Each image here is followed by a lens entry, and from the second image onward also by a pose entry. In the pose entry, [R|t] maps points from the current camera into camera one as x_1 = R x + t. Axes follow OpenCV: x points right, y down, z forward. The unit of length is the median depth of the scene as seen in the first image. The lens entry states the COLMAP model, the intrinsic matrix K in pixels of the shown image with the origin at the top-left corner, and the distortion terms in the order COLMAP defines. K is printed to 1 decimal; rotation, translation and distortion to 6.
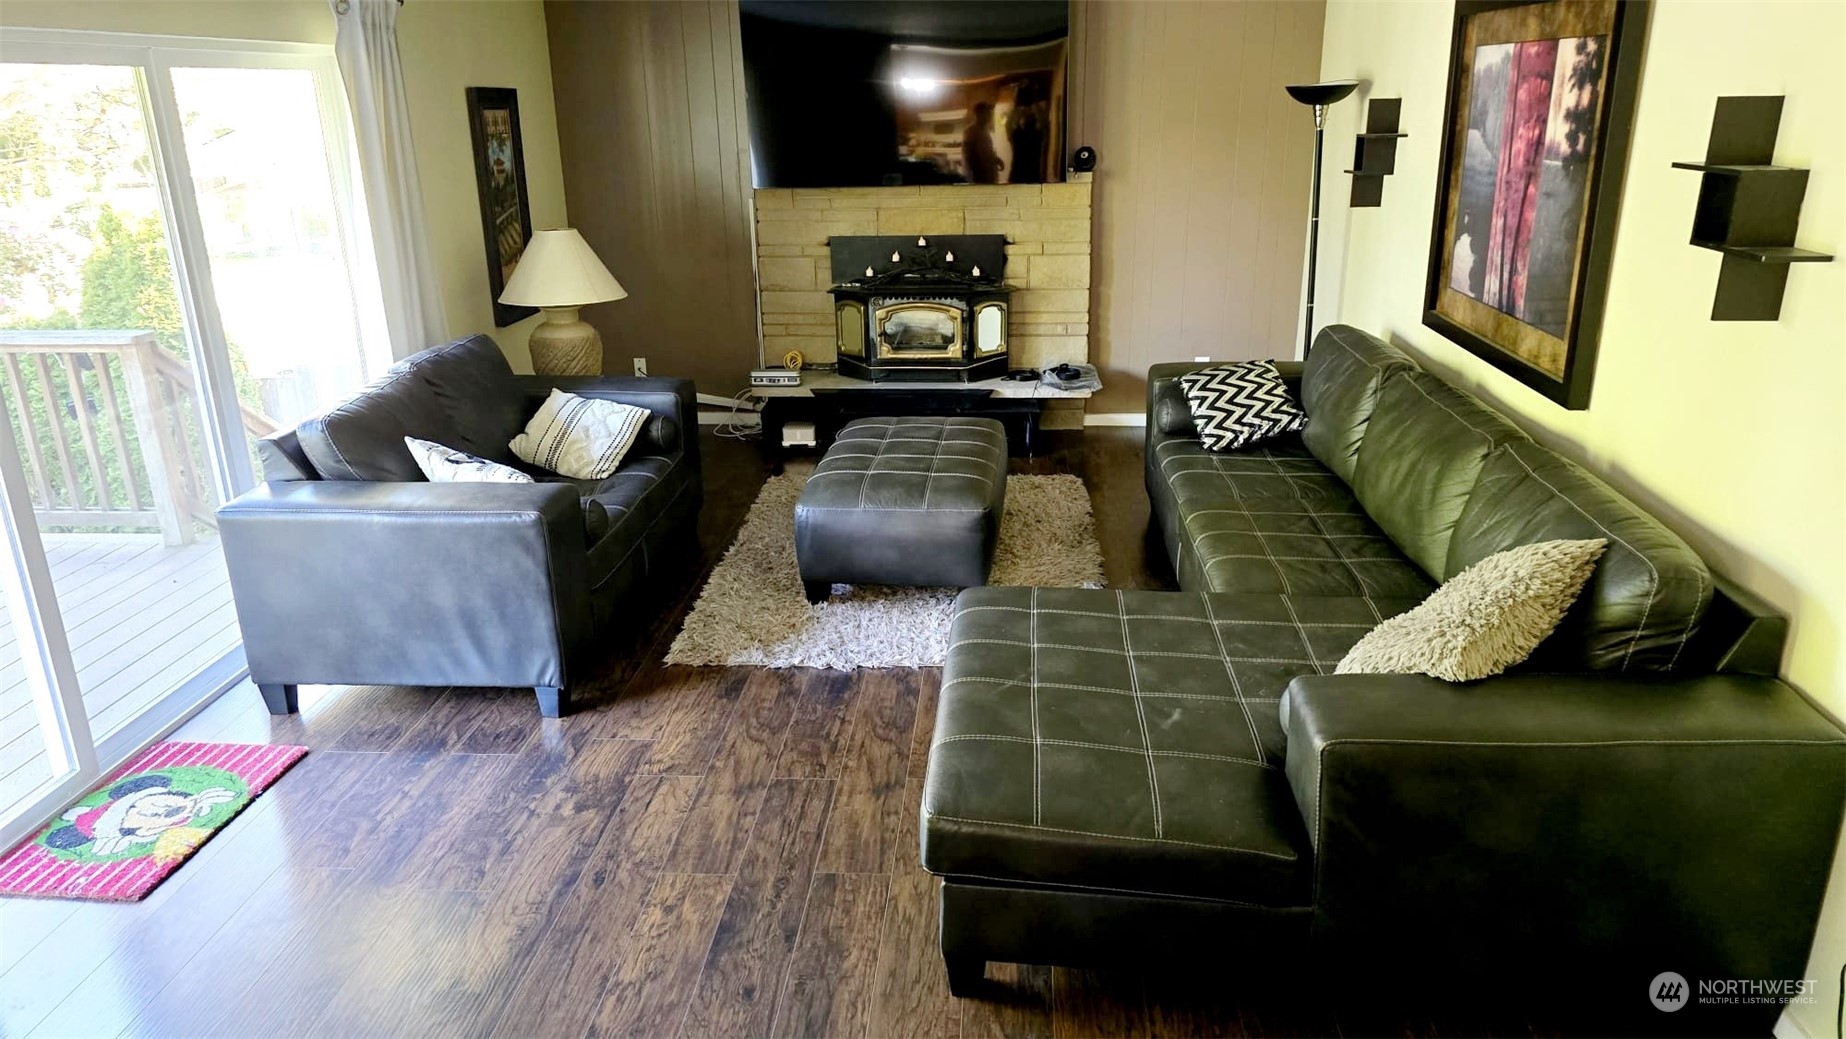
lens RADIAL K [[1226.5, 0, 922.9], [0, 1226.5, 519.3], [0, 0, 1]] dist [0.038632, -0.004900]
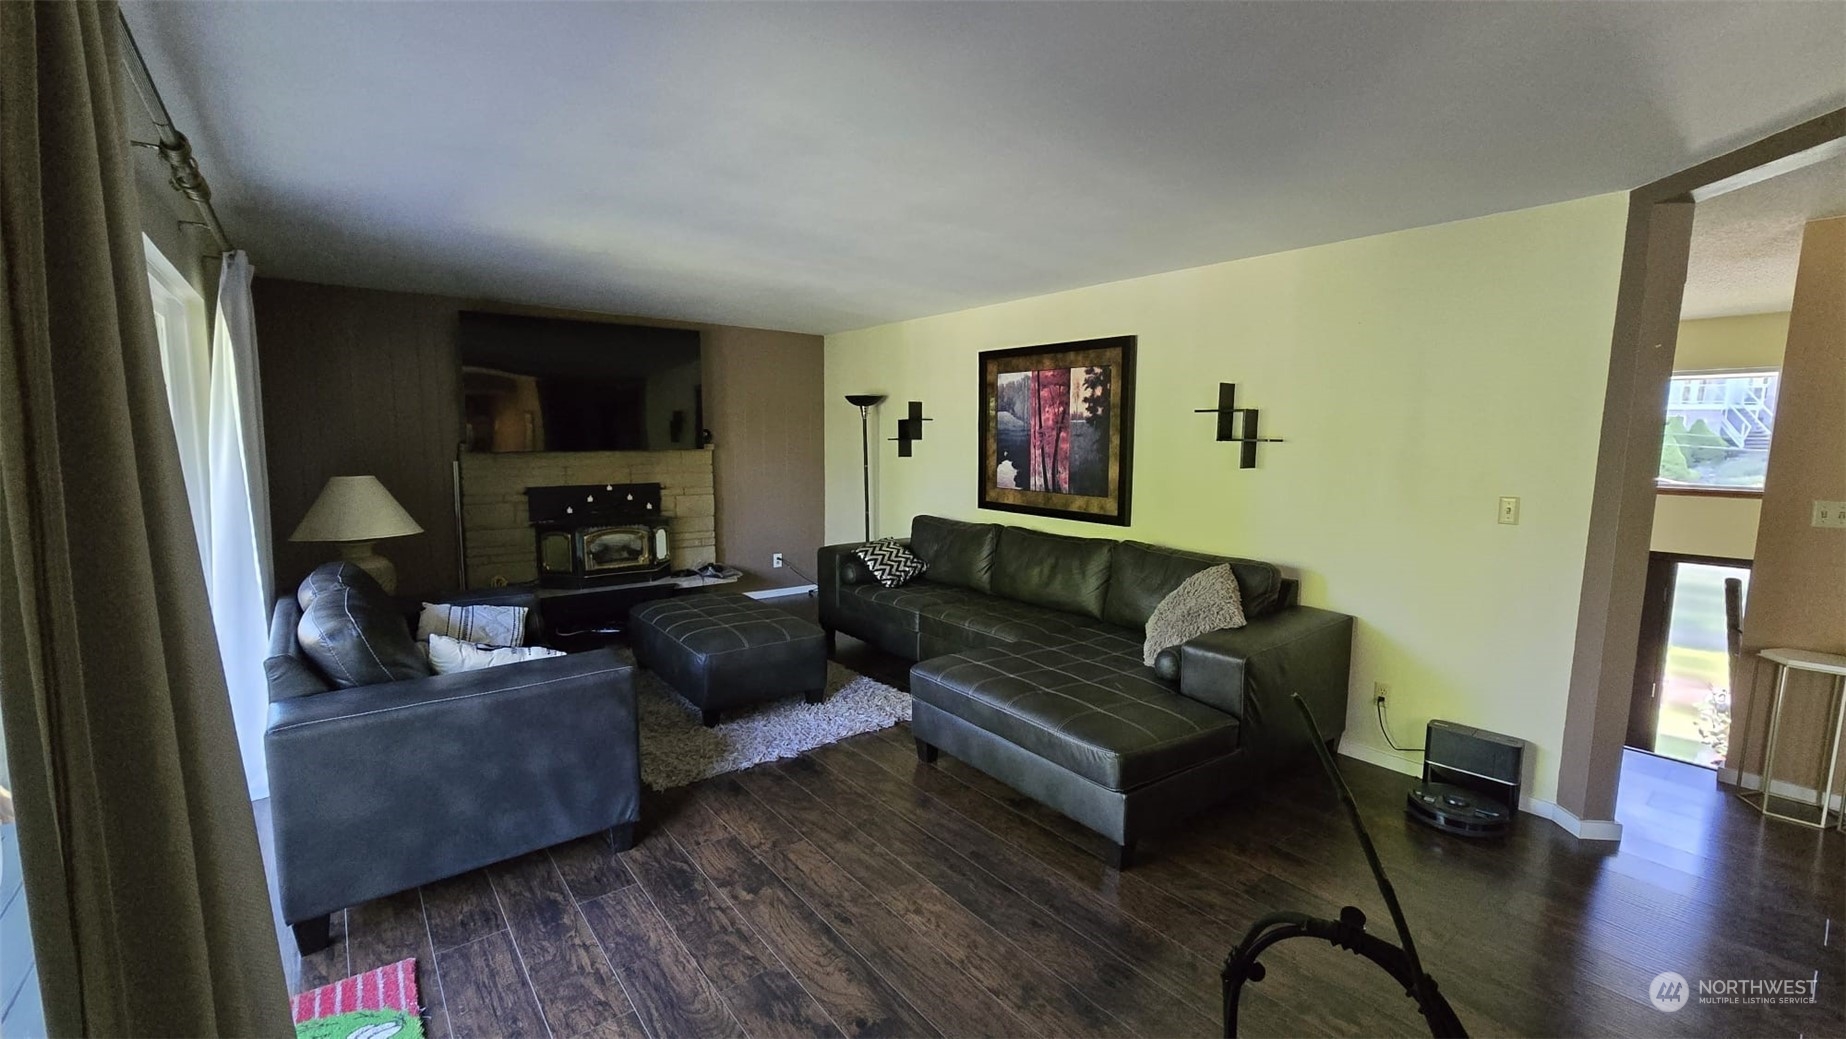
lens RADIAL K [[764.6, 0, 924.4], [0, 764.6, 519.4], [0, 0, 1]] dist [-0.002053, 0.000217]
pose [[0.732513, -0.051623, 0.678792, -0.446227], [0.201978, 0.968703, -0.144292, 0.015087], [-0.650099, 0.242797, 0.720014, 0.177853]]
